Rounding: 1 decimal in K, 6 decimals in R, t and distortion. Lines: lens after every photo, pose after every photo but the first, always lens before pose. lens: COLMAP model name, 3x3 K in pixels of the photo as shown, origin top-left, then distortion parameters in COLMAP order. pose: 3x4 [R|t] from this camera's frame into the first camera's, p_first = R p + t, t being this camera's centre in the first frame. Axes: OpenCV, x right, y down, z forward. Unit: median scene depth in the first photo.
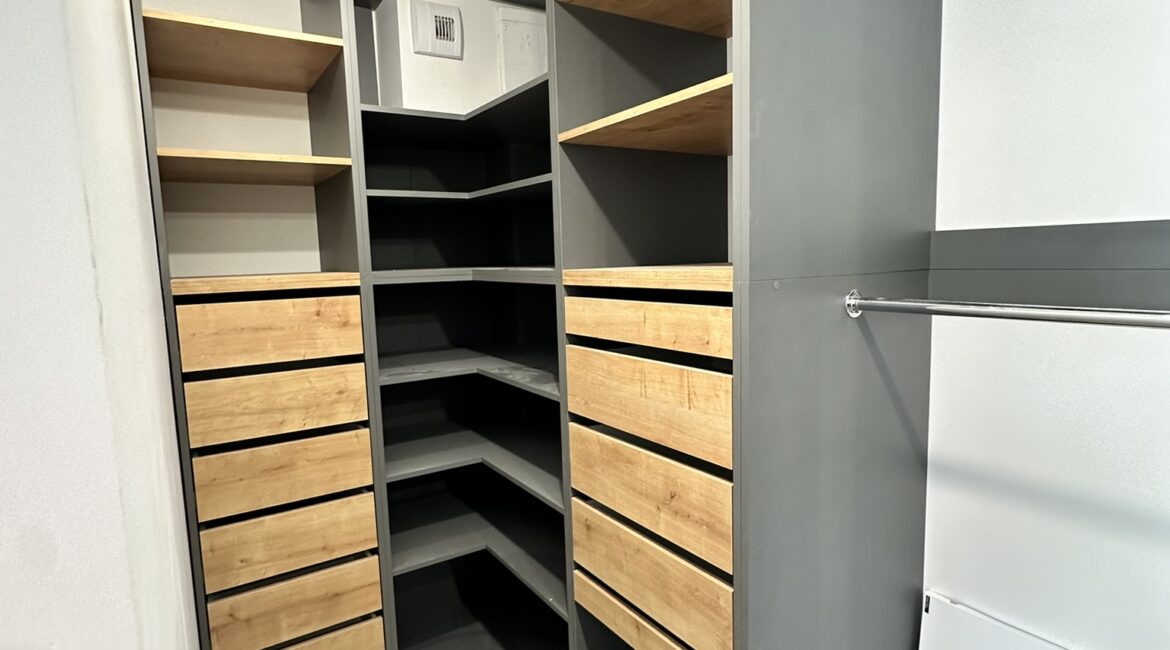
lens RADIAL K [[621.5, 0, 585.0], [0, 621.5, 325.0], [0, 0, 1]] dist [0.000417, -0.000553]
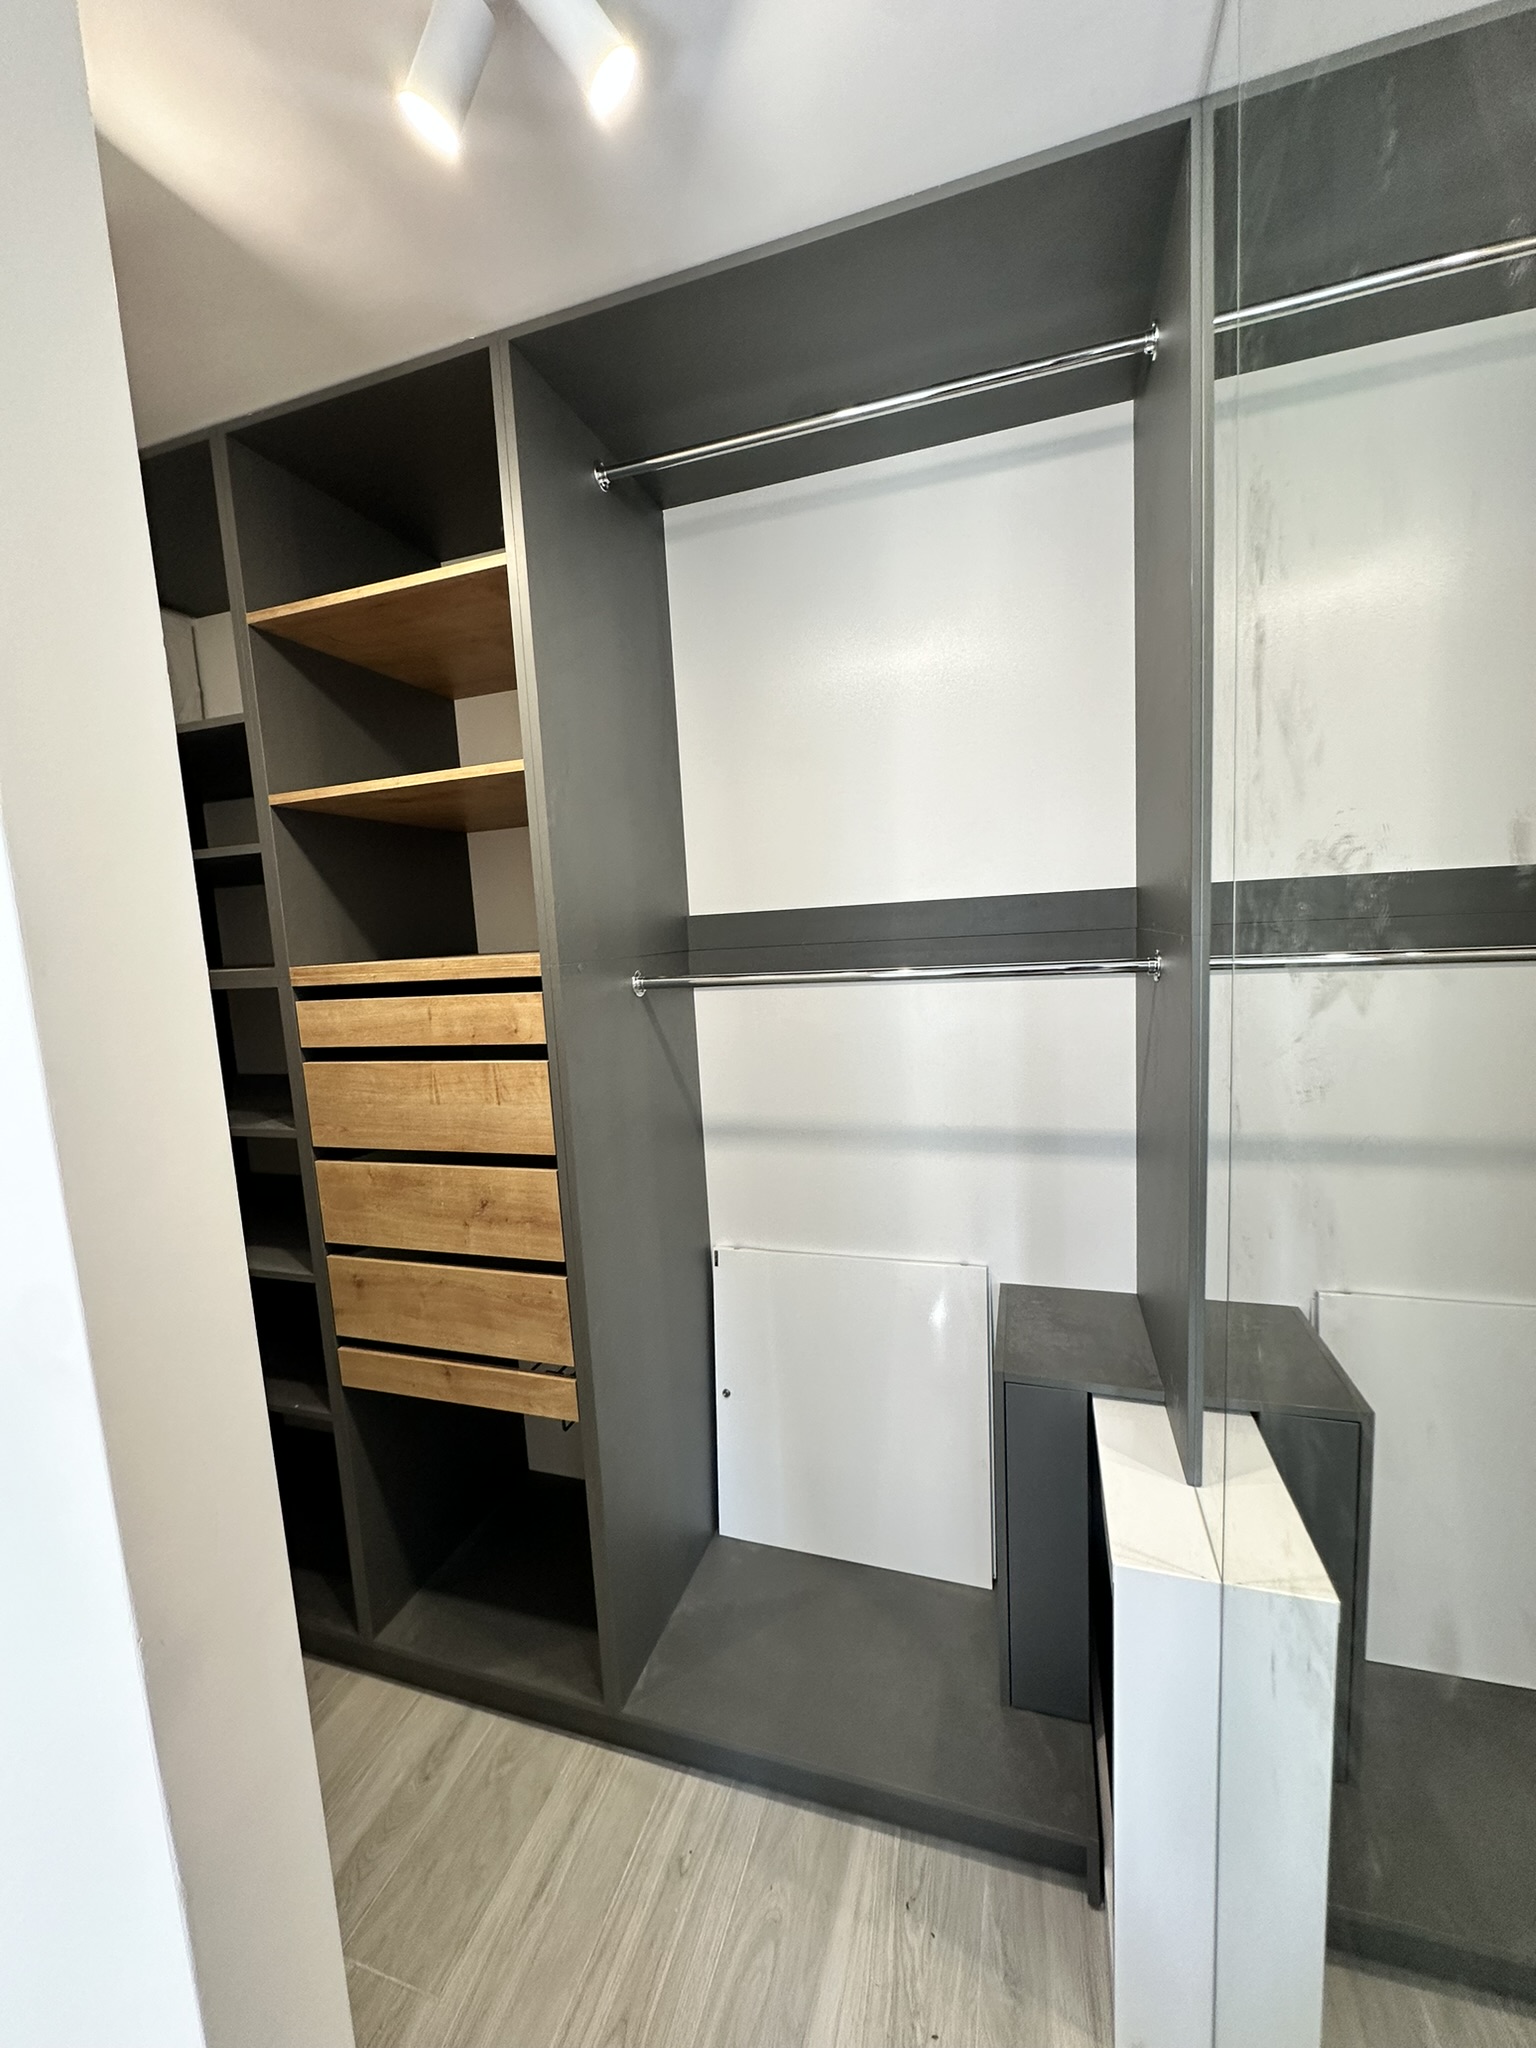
lens RADIAL K [[816.1, 0, 763.9], [0, 816.1, 1024.2], [0, 0, 1]] dist [-0.003426, 0.000415]
pose [[0.777301, -0.087401, 0.623029, -0.259805], [0.102377, 0.994676, 0.011809, 0.037874], [-0.620744, 0.054605, 0.782110, -0.208030]]
